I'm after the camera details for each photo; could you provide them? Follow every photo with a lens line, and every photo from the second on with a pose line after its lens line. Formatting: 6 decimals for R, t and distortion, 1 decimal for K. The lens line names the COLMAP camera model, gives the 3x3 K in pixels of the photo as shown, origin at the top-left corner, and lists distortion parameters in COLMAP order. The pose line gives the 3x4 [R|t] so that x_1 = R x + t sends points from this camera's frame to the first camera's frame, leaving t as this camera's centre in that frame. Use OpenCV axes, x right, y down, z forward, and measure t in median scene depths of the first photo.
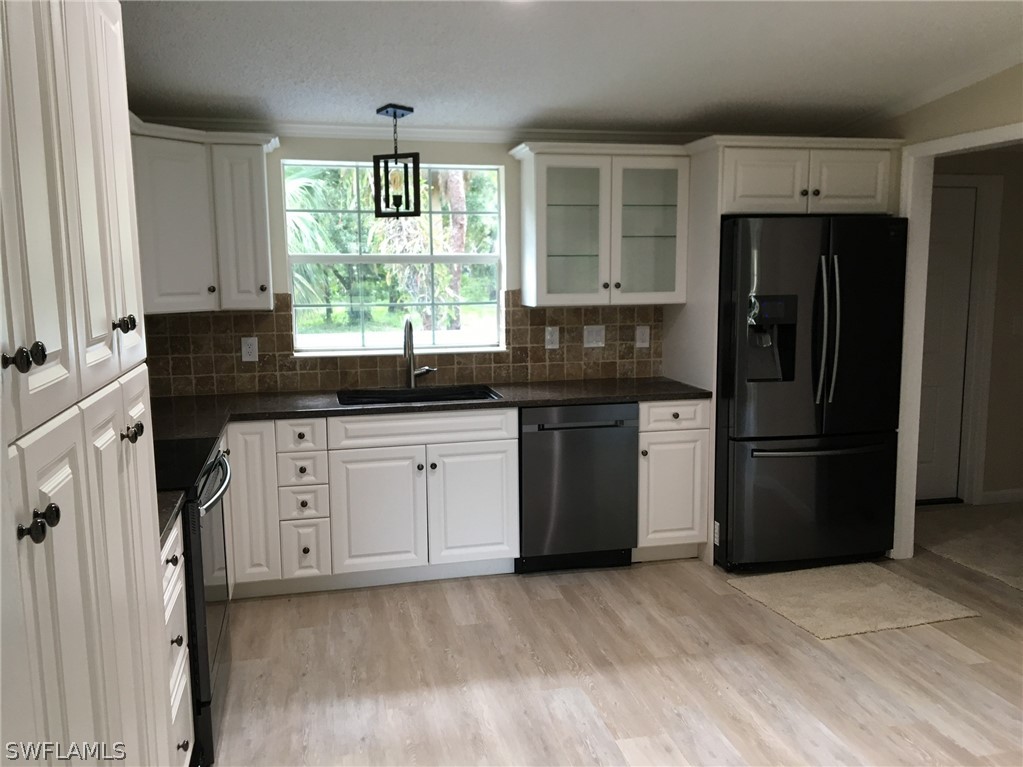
lens RADIAL K [[866.5, 0, 501.8], [0, 866.5, 388.7], [0, 0, 1]] dist [0.081248, -0.122459]
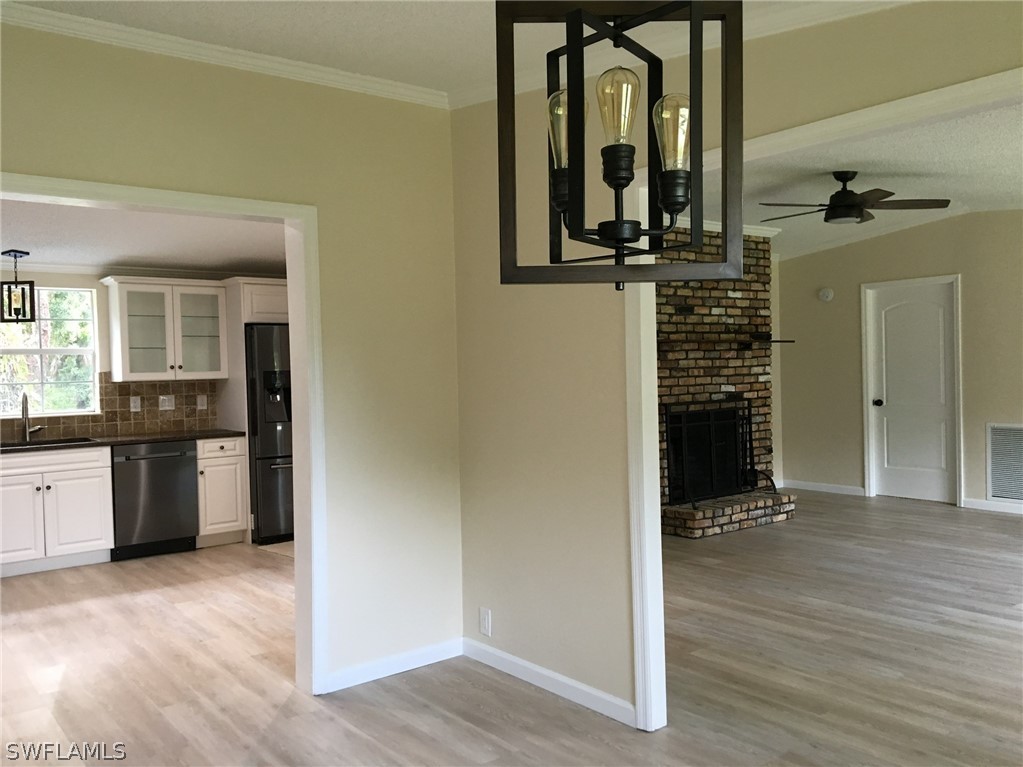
lens RADIAL K [[866.5, 0, 507.2], [0, 866.5, 383.0], [0, 0, 1]] dist [0.081248, -0.122459]
pose [[0.902872, -0.021916, 0.429350, -0.010731], [0.077114, 0.990758, -0.111590, 0.133572], [-0.422936, 0.133861, 0.896218, -0.666564]]
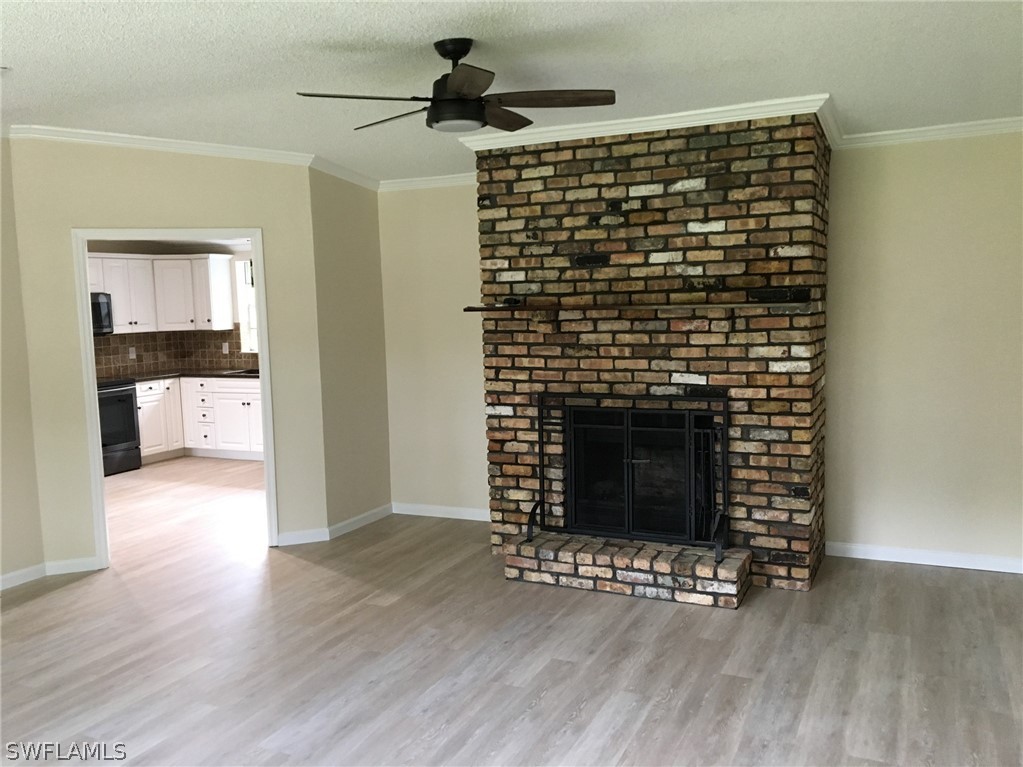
lens RADIAL K [[866.5, 0, 511.6], [0, 866.5, 382.7], [0, 0, 1]] dist [0.081248, -0.122459]
pose [[0.786693, 0.048915, -0.615403, 1.678087], [-0.067580, 0.997689, -0.007089, 0.008683], [0.613634, 0.047166, 0.788180, -0.287644]]
